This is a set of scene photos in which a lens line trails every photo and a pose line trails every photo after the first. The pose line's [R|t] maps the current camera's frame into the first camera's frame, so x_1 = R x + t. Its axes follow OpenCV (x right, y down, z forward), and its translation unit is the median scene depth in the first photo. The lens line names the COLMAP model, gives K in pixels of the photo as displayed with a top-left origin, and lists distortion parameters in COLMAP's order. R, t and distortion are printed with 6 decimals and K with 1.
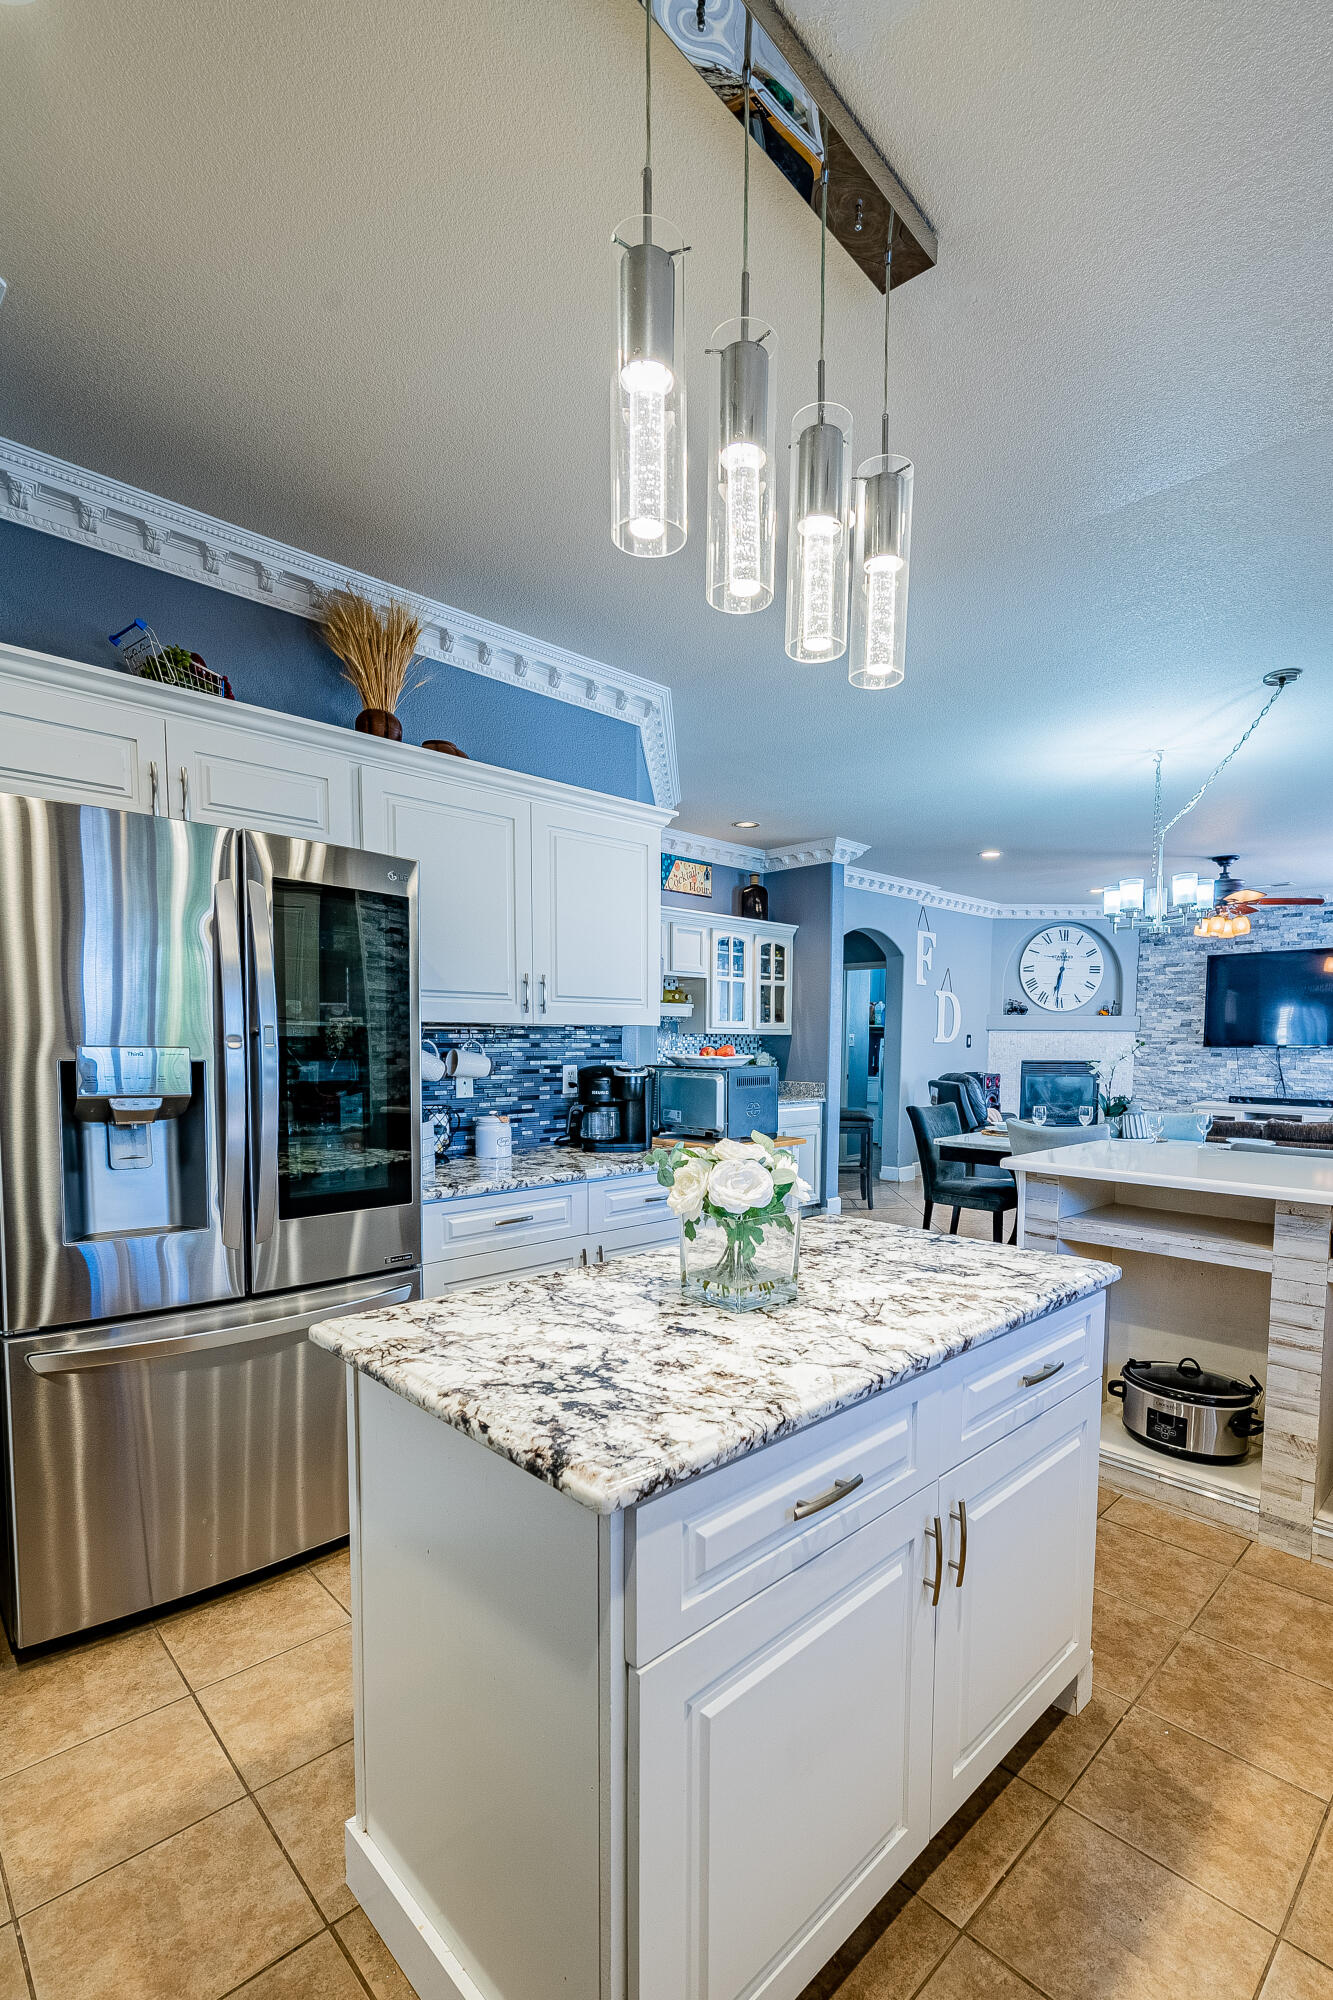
lens RADIAL K [[931.7, 0, 704.4], [0, 931.7, 1118.9], [0, 0, 1]] dist [-0.002288, -0.001570]
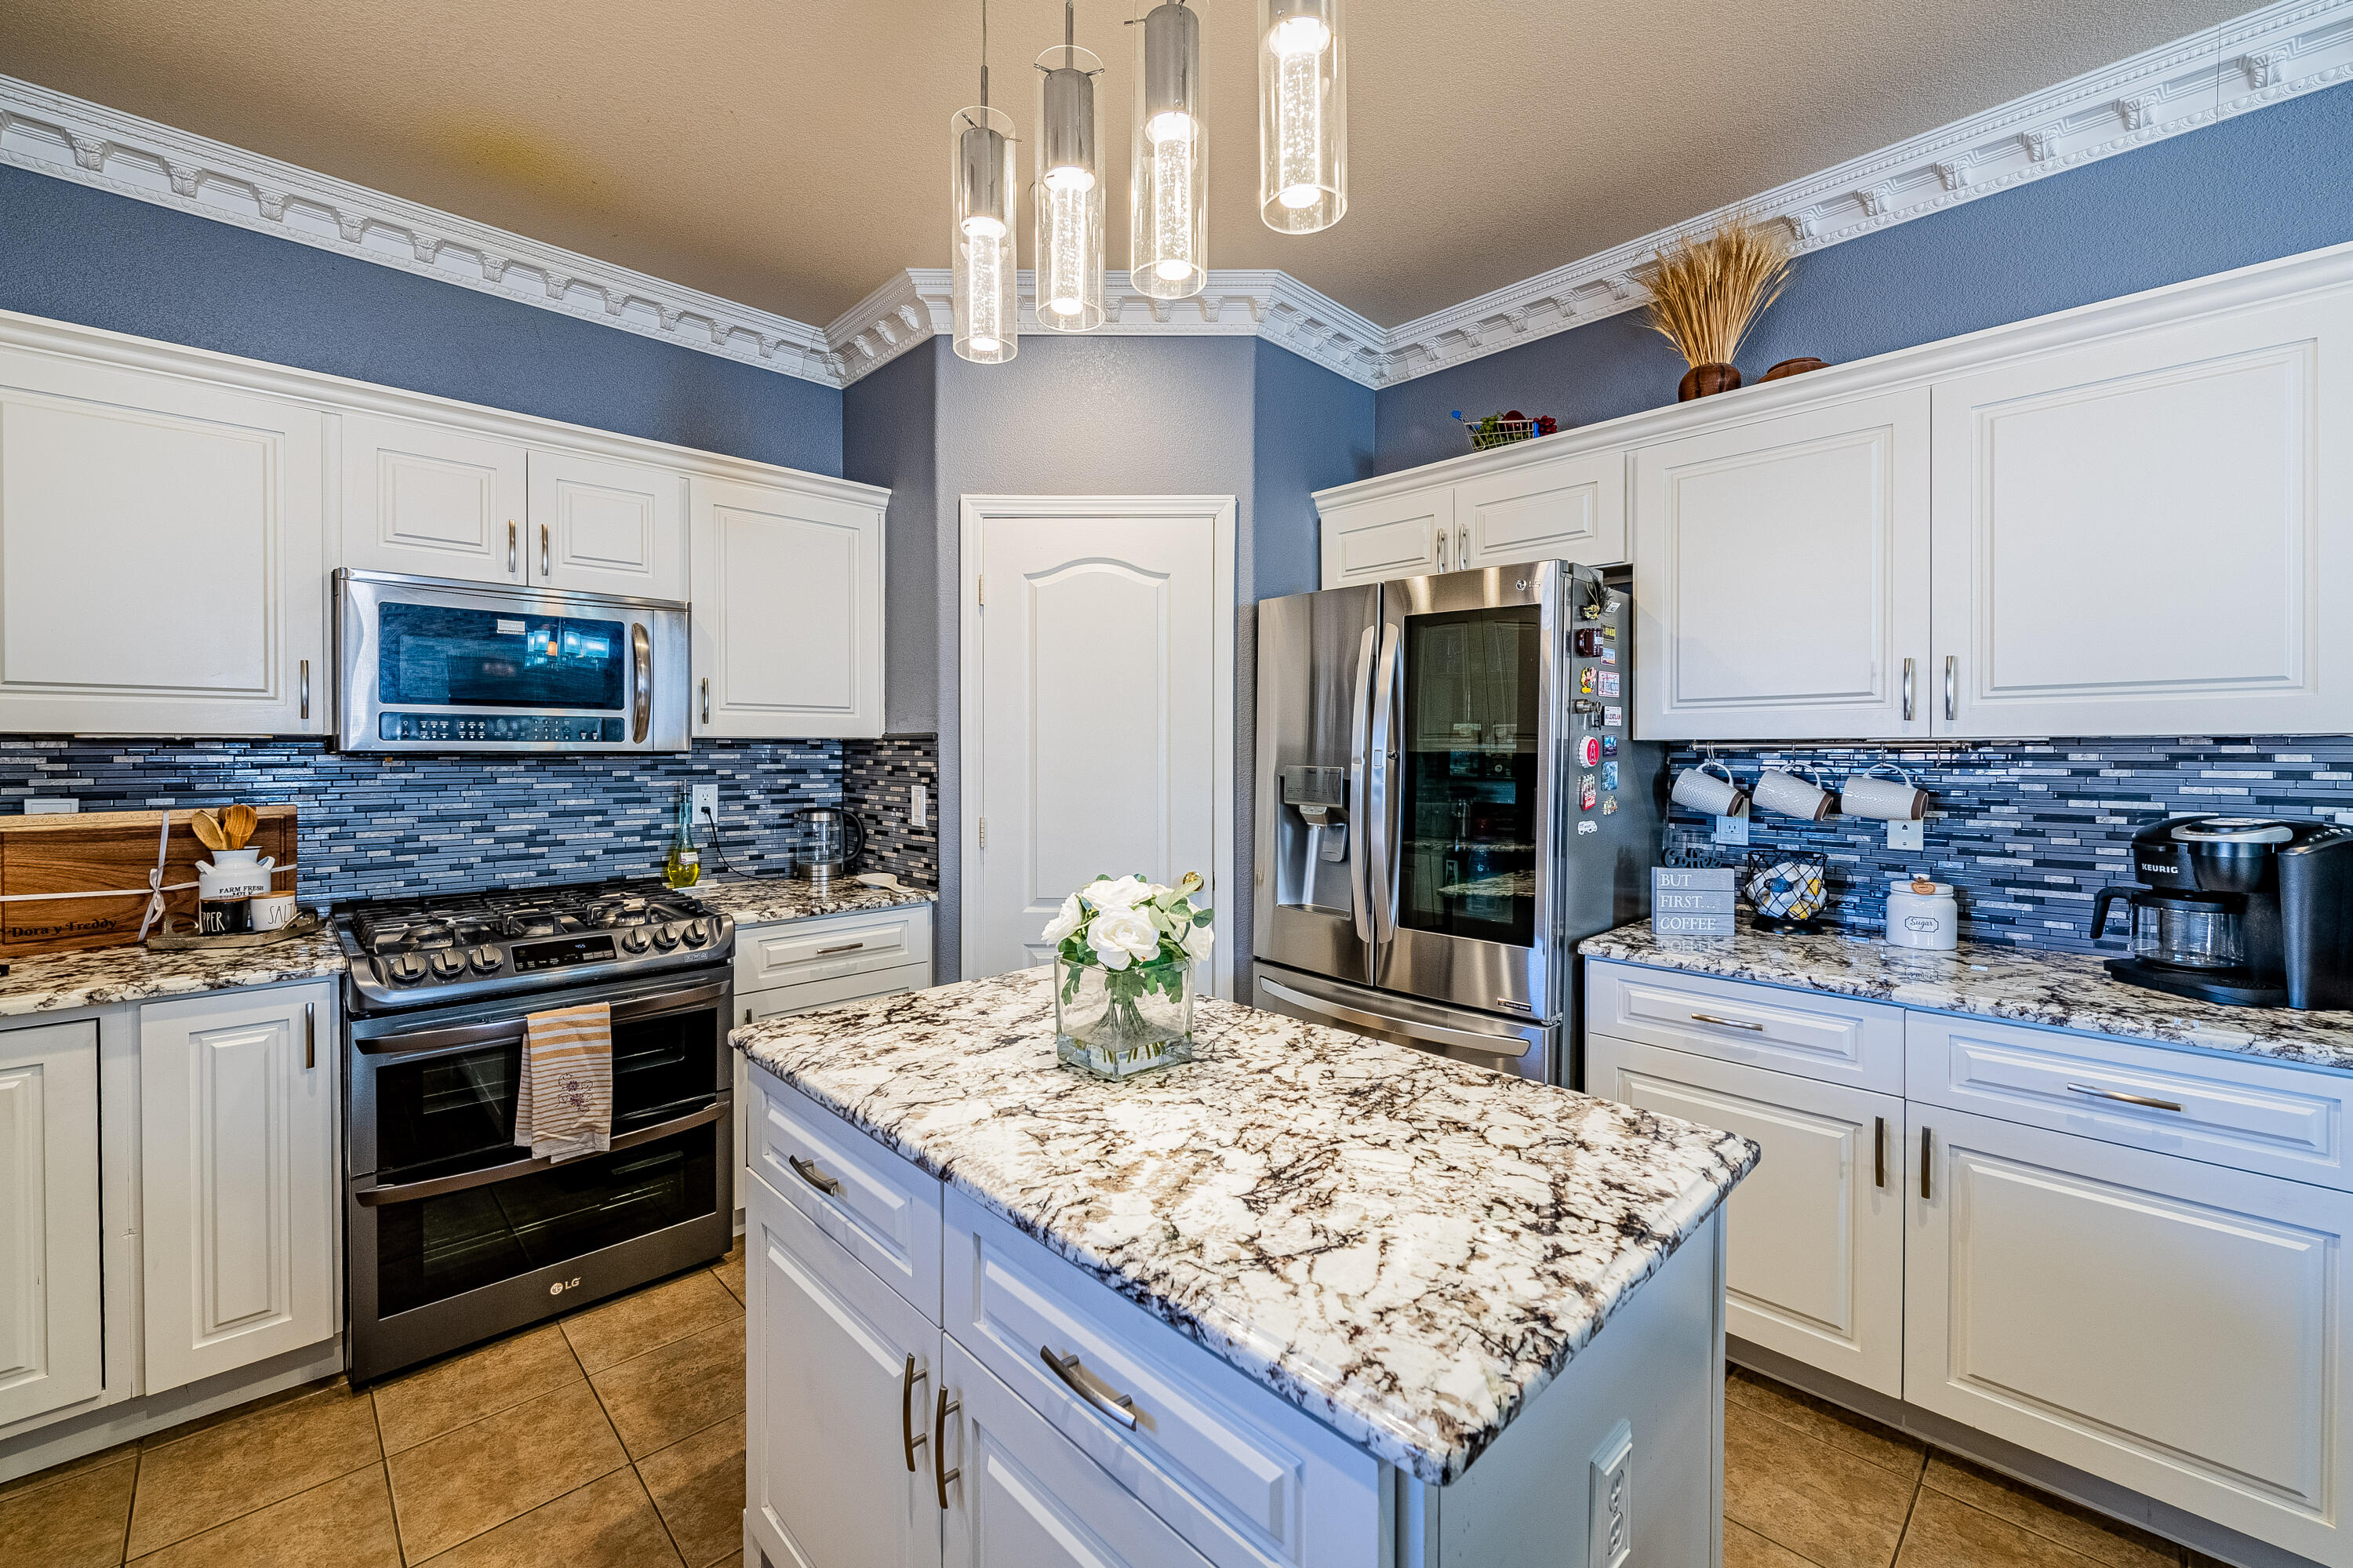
lens RADIAL K [[956.7, 0, 1175.4], [0, 956.7, 760.2], [0, 0, 1]] dist [0.009191, -0.005927]
pose [[-0.031556, 0.004887, -0.999490, 0.171744], [-0.085278, 0.996328, 0.007564, -0.018287], [0.995857, 0.085473, -0.031023, 0.193799]]
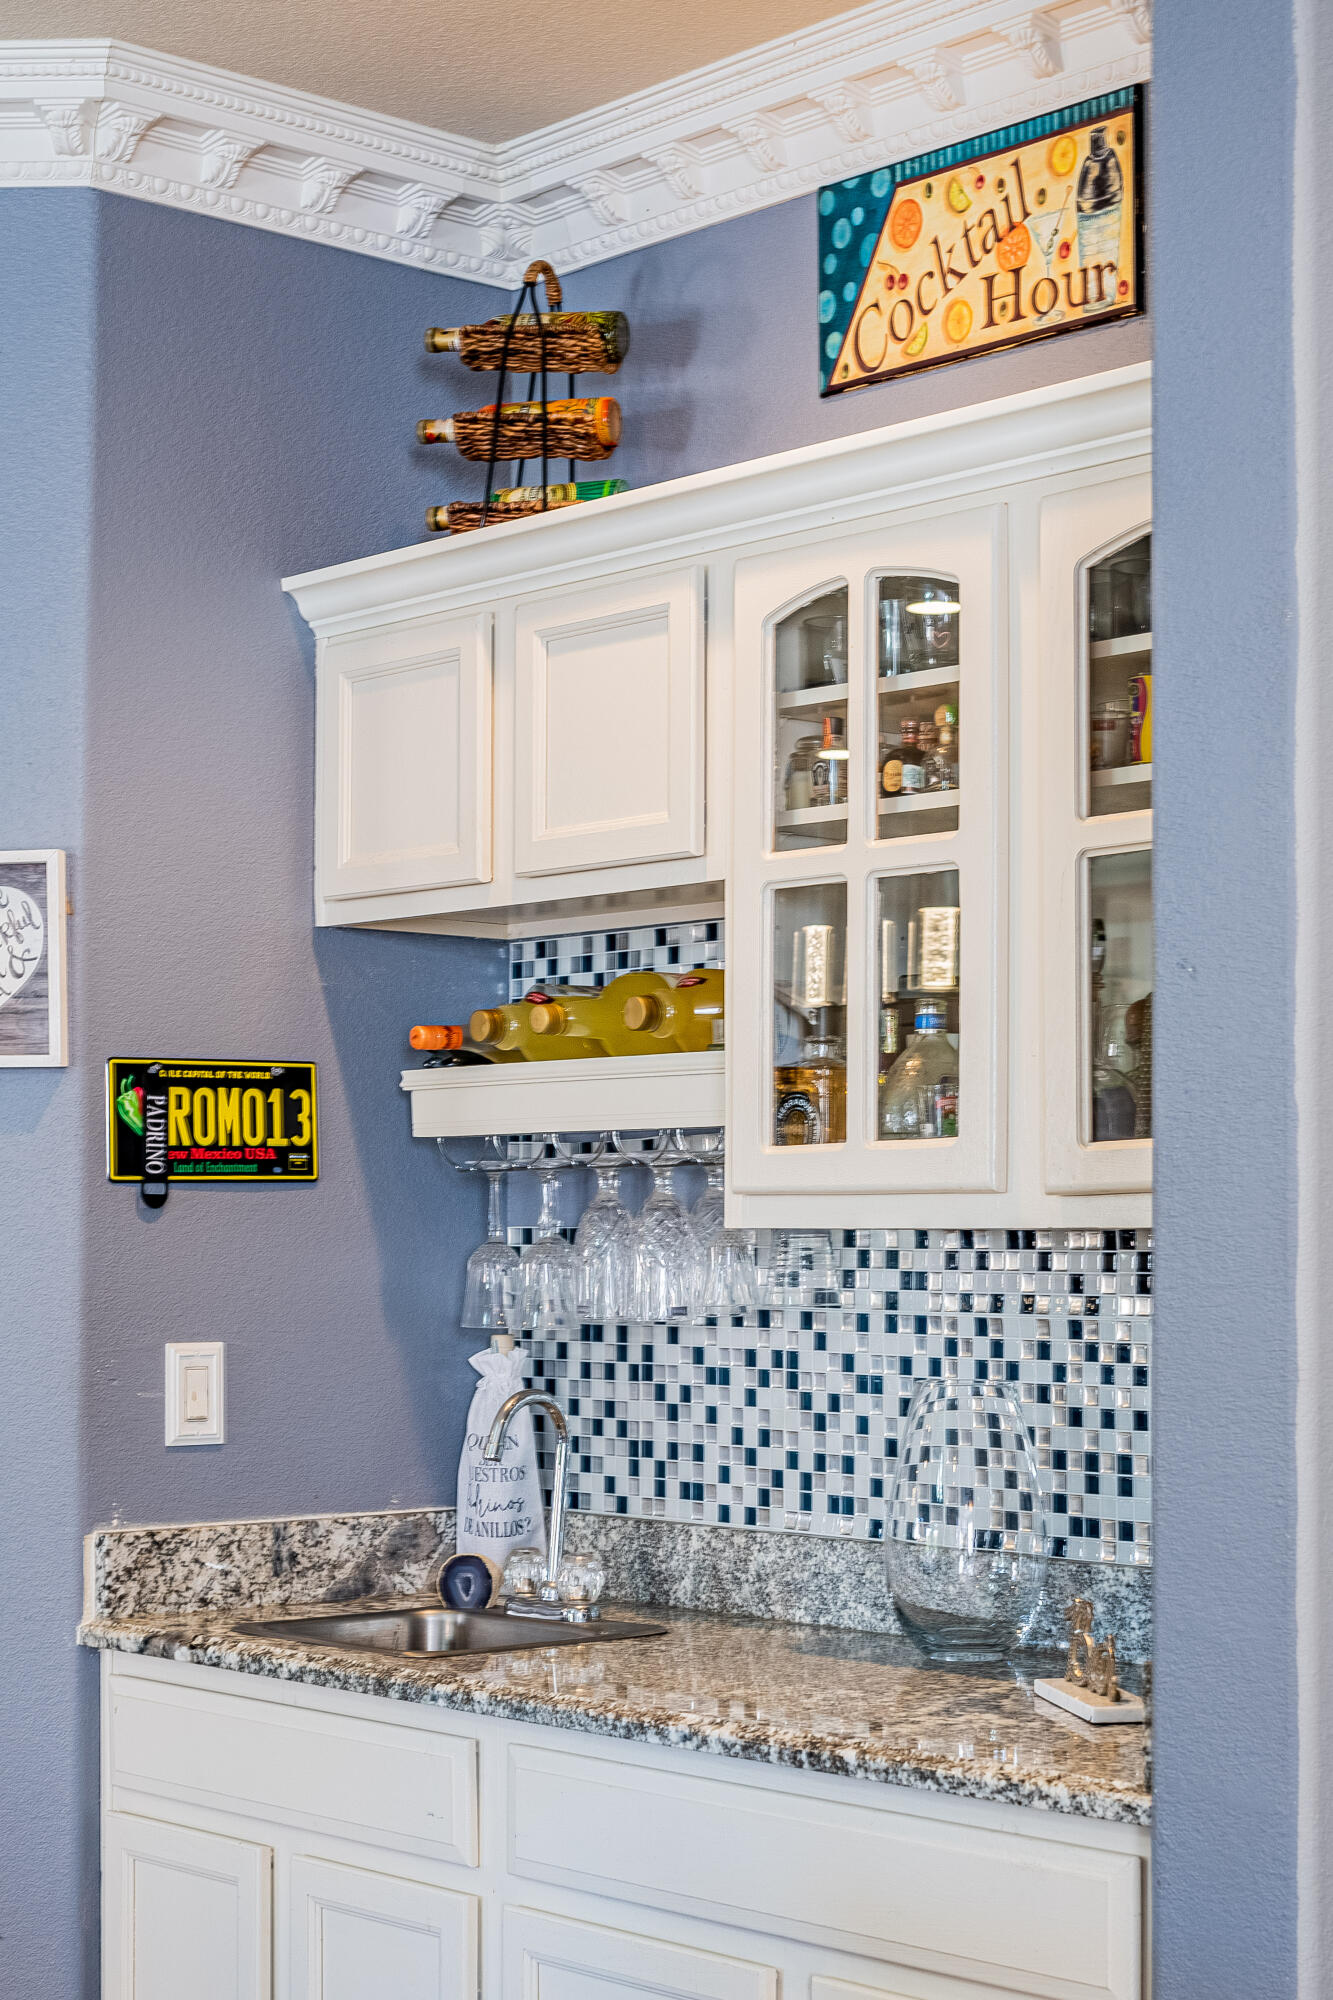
lens RADIAL K [[3449.4, 0, 669.4], [0, 3449.4, 999.2], [0, 0, 1]] dist [0.124939, 0.000000]
pose [[-0.089255, -0.074514, -0.993218, 0.447874], [-0.089013, 0.993804, -0.066559, -0.068658], [0.992023, 0.082468, -0.095335, 0.796802]]
